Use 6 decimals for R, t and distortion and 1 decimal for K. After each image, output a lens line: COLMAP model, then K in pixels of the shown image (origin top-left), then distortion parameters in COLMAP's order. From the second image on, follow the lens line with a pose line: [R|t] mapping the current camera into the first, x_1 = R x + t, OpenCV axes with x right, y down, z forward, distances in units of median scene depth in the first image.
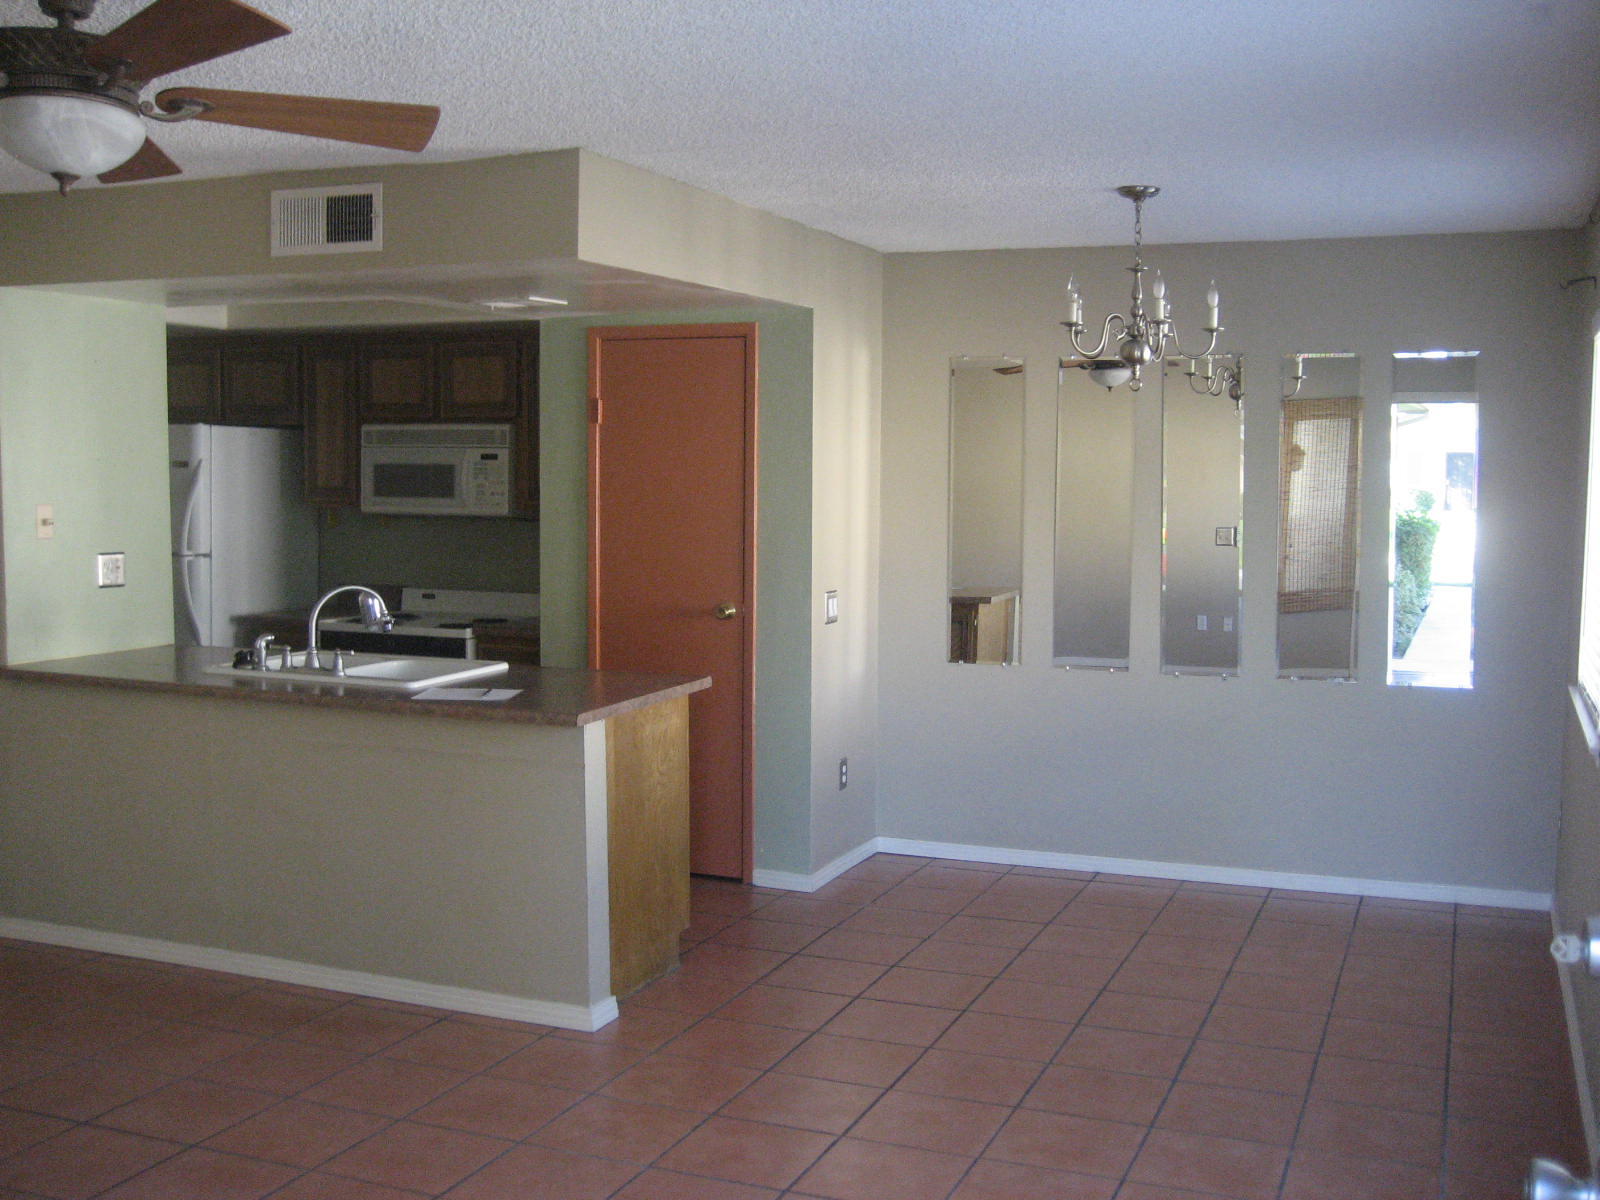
lens RADIAL K [[1663.7, 0, 807.9], [0, 1663.7, 597.6], [0, 0, 1]] dist [-0.153797, 0.234145]
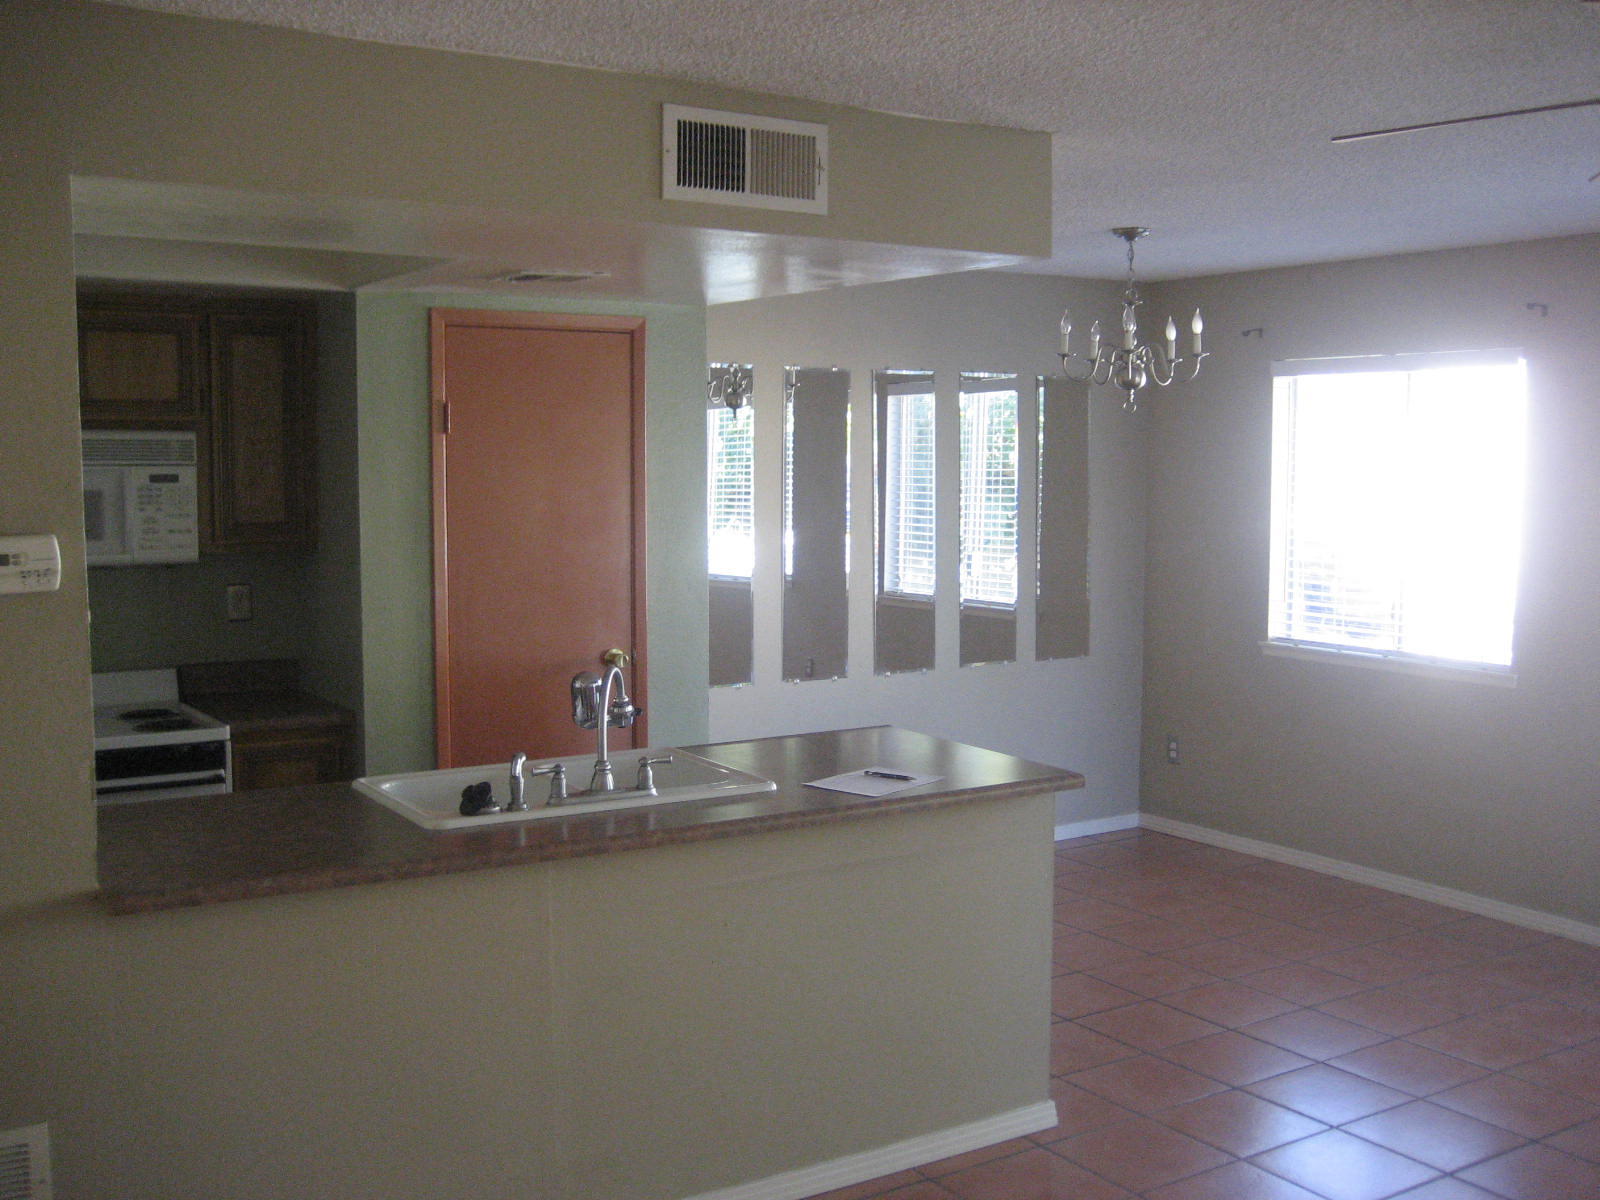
lens RADIAL K [[1663.7, 0, 807.9], [0, 1663.7, 597.6], [0, 0, 1]] dist [-0.153797, 0.234145]
pose [[0.578986, -0.075683, 0.811817, -0.595420], [0.069930, 0.996623, 0.043037, -0.045708], [-0.812333, 0.031853, 0.582323, 0.379910]]
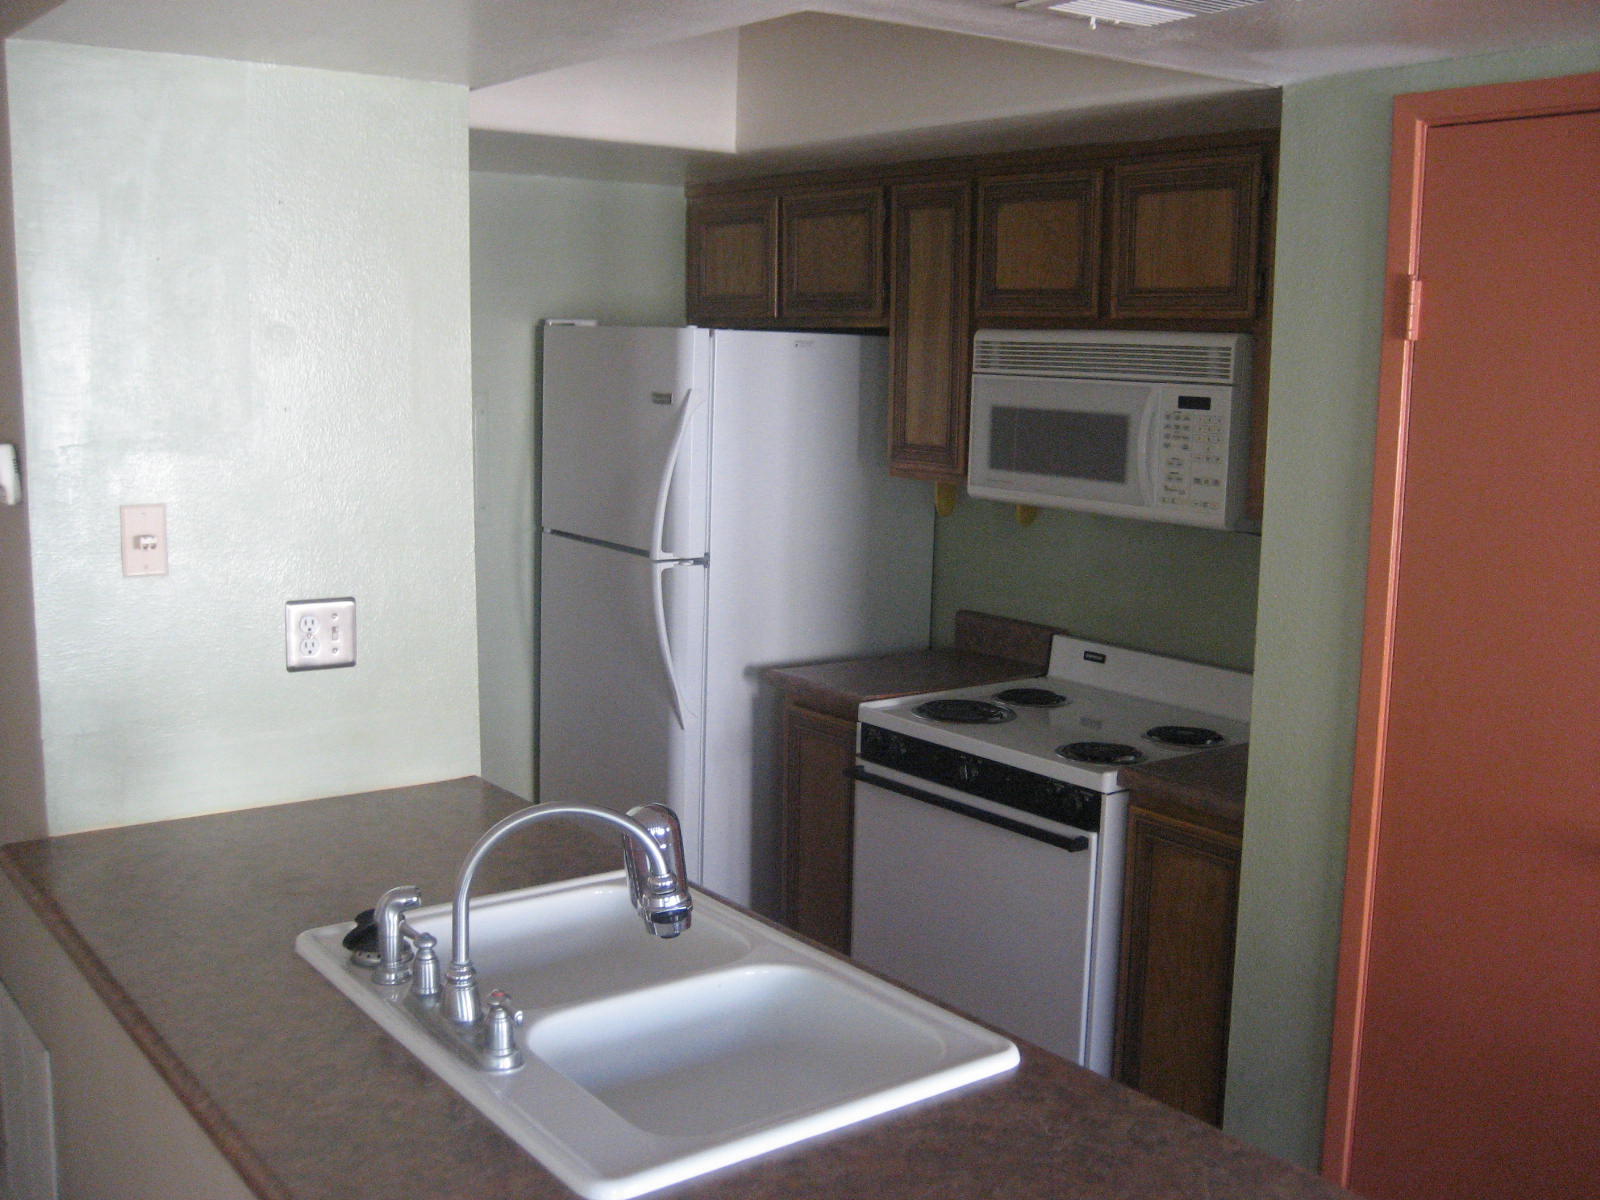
lens RADIAL K [[1663.7, 0, 807.9], [0, 1663.7, 597.6], [0, 0, 1]] dist [-0.153797, 0.234145]
pose [[0.852478, 0.084135, -0.515948, -0.038286], [-0.051096, 0.995648, 0.077936, -0.060492], [0.520260, -0.040076, 0.853067, 0.534293]]
